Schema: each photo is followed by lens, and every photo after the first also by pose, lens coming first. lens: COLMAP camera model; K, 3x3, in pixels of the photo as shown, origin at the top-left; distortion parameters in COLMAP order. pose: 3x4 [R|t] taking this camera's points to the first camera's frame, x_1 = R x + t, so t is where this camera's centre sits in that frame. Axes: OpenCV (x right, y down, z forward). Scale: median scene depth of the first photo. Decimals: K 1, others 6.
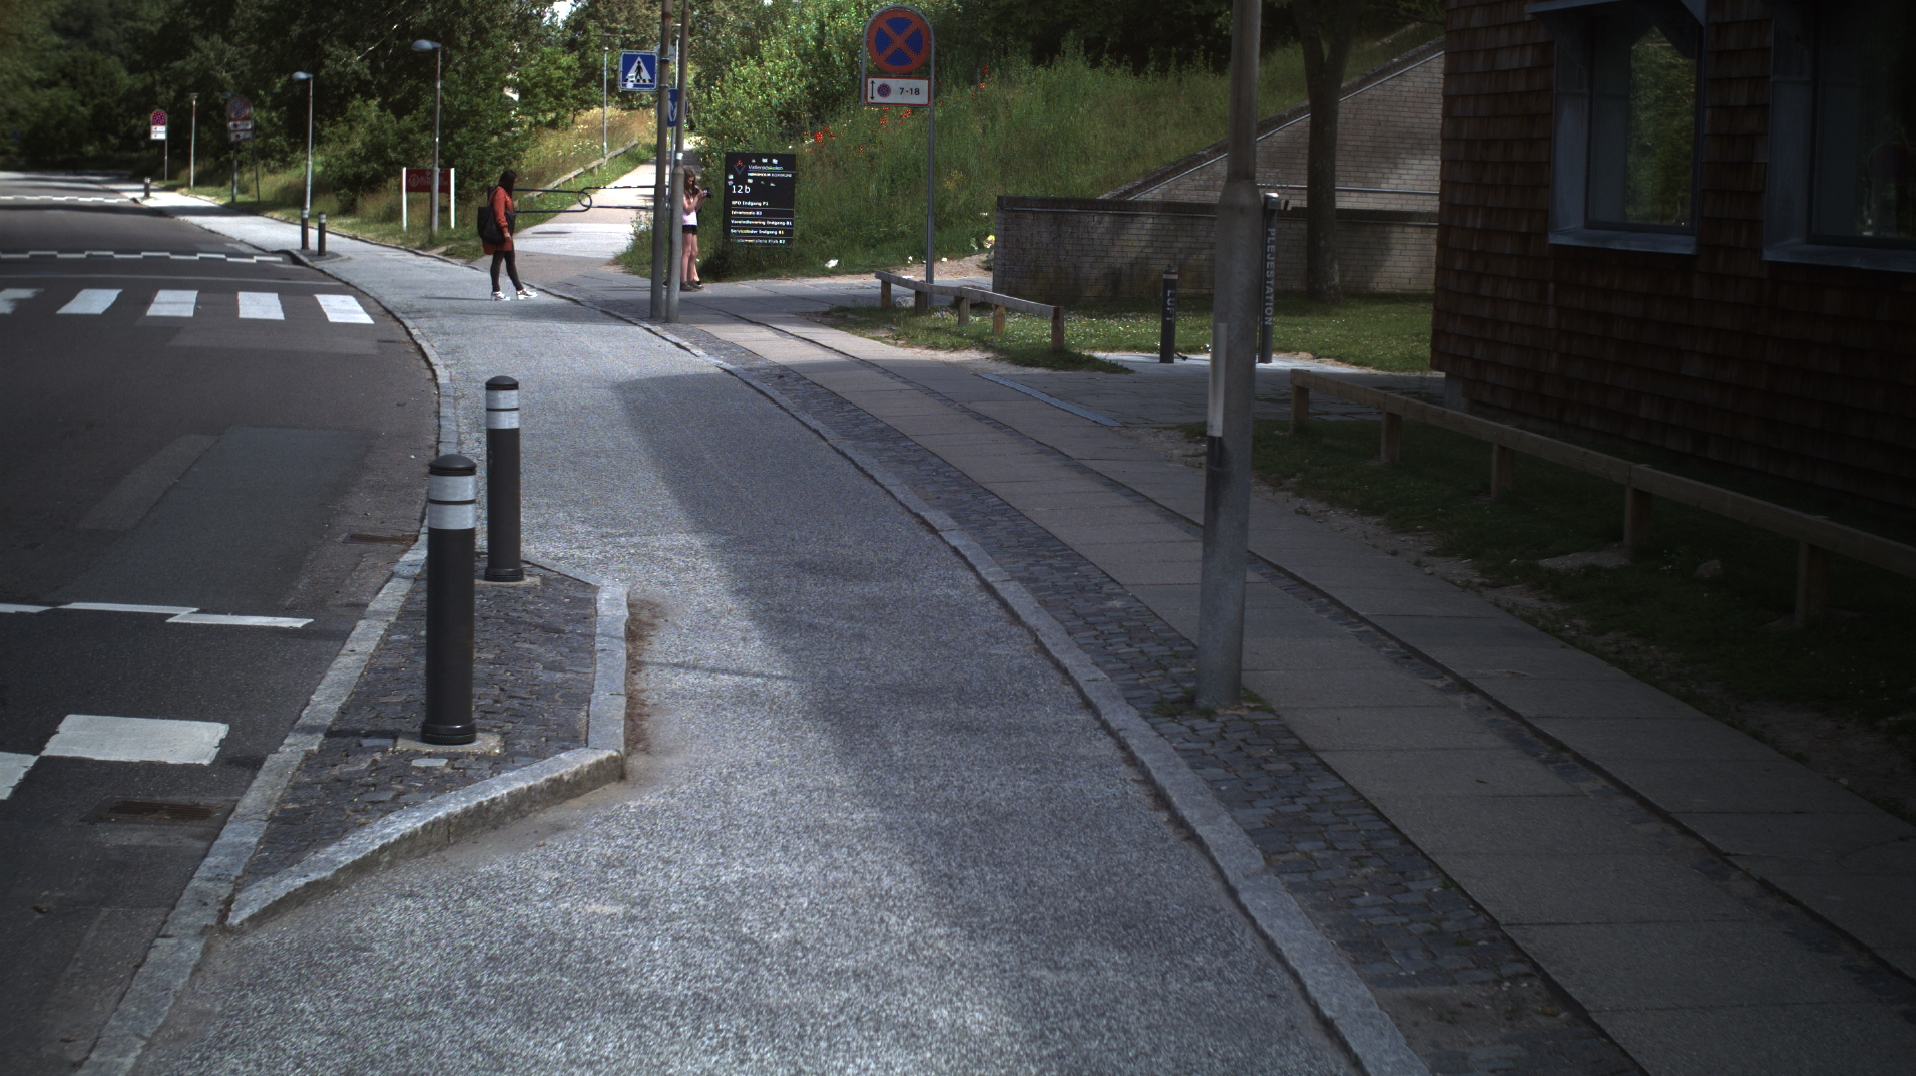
lens RADIAL K [[3353.3, 0, 958.0], [0, 3353.3, 538.0], [0, 0, 1]] dist [-0.294874, 0.351597]
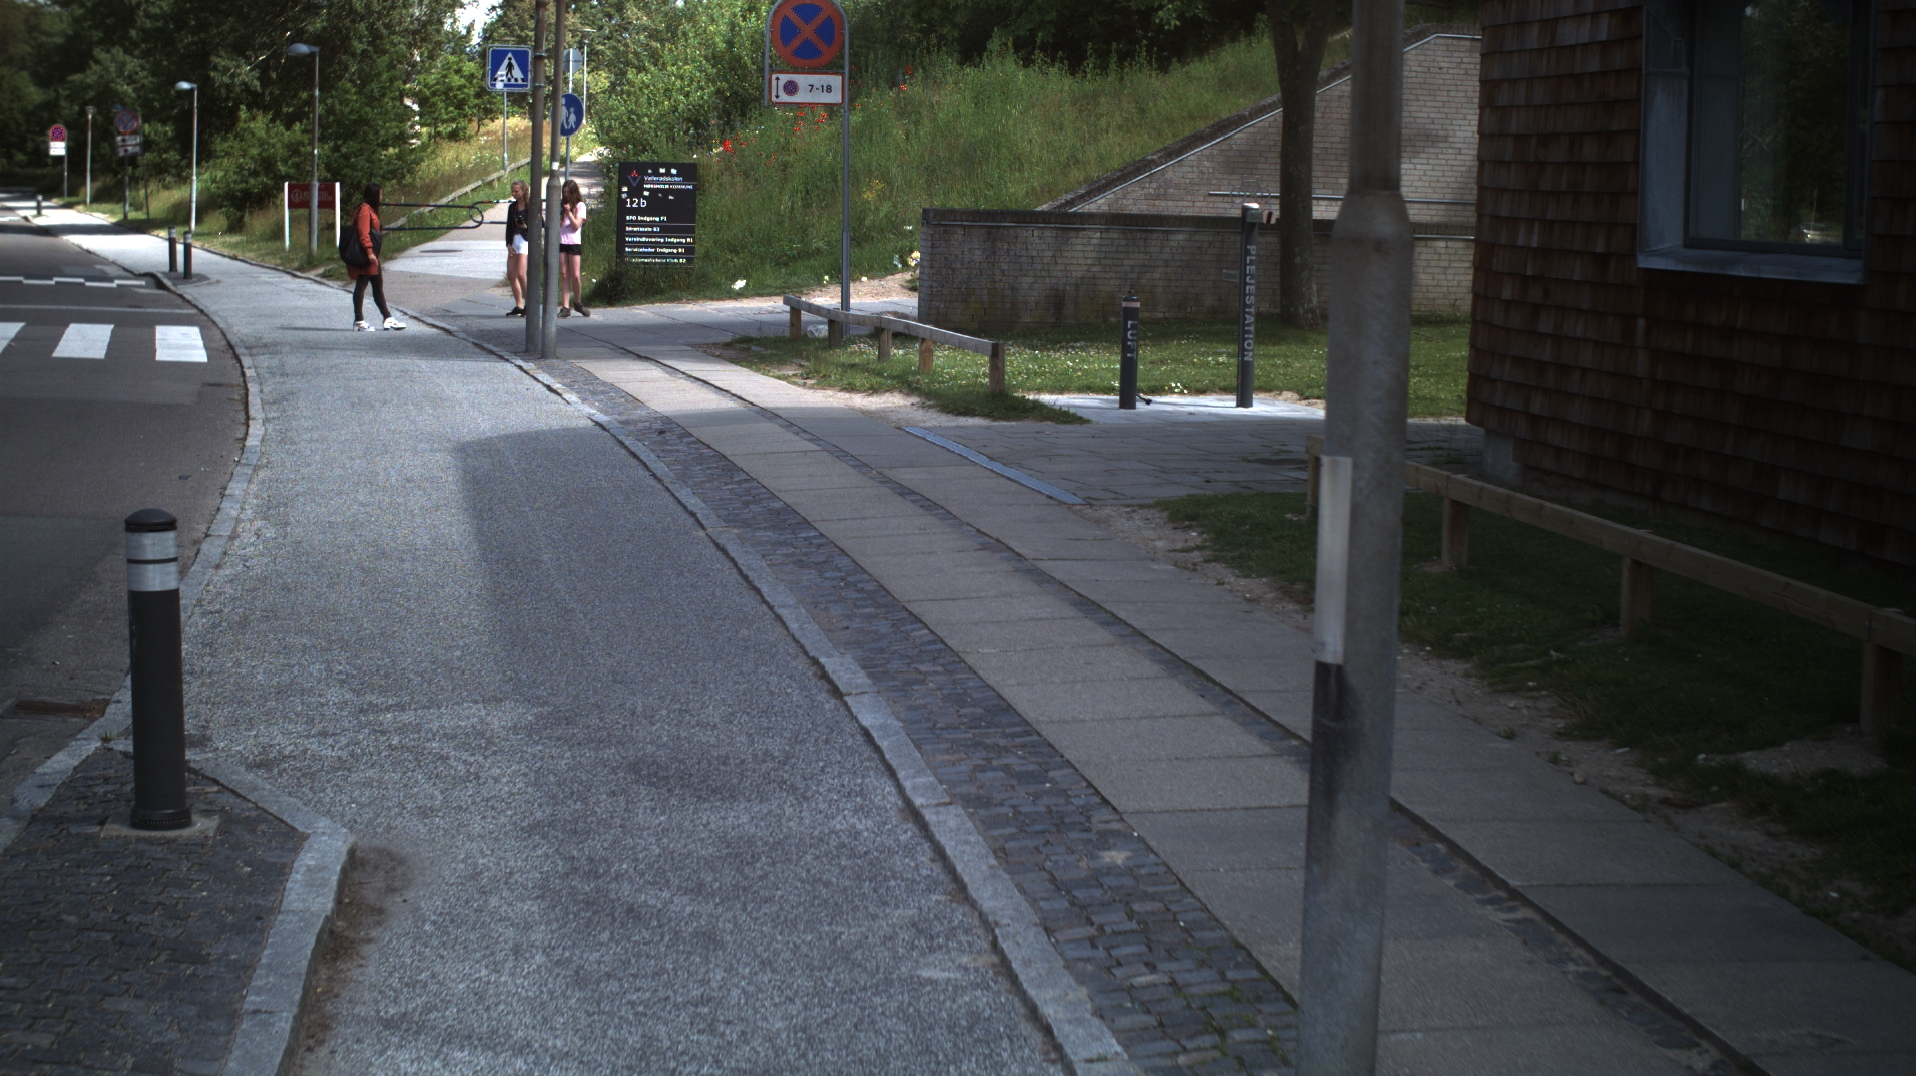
lens RADIAL K [[3353.3, 0, 958.0], [0, 3353.3, 538.0], [0, 0, 1]] dist [-0.294874, 0.351597]
pose [[0.999721, -0.009718, 0.021527, 0.001421], [0.009779, 0.999948, -0.002725, -0.014048], [-0.021499, 0.002934, 0.999765, 0.129658]]
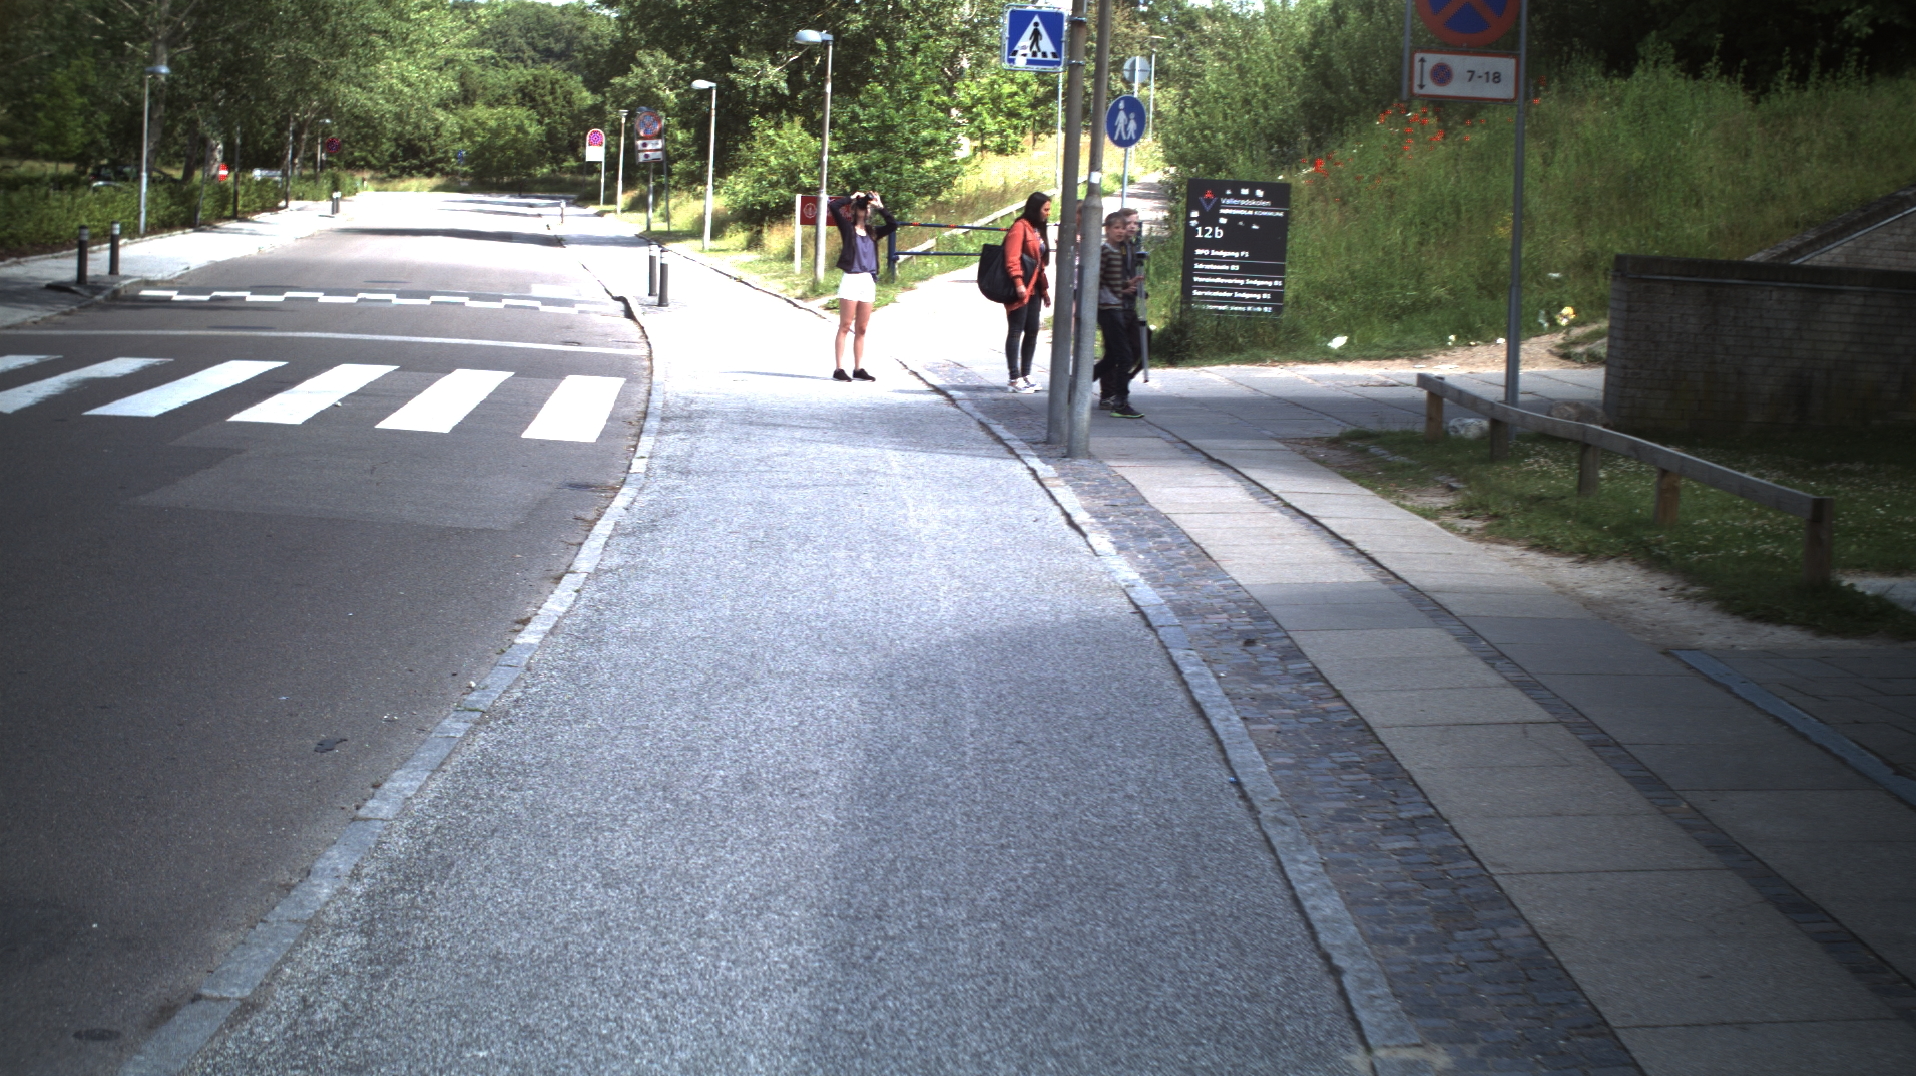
lens RADIAL K [[3353.3, 0, 958.0], [0, 3353.3, 538.0], [0, 0, 1]] dist [-0.294874, 0.351597]
pose [[0.989210, 0.027249, -0.143946, -0.019301], [-0.028856, 0.999542, -0.009092, -0.042361], [0.143633, 0.013148, 0.989544, 0.391132]]
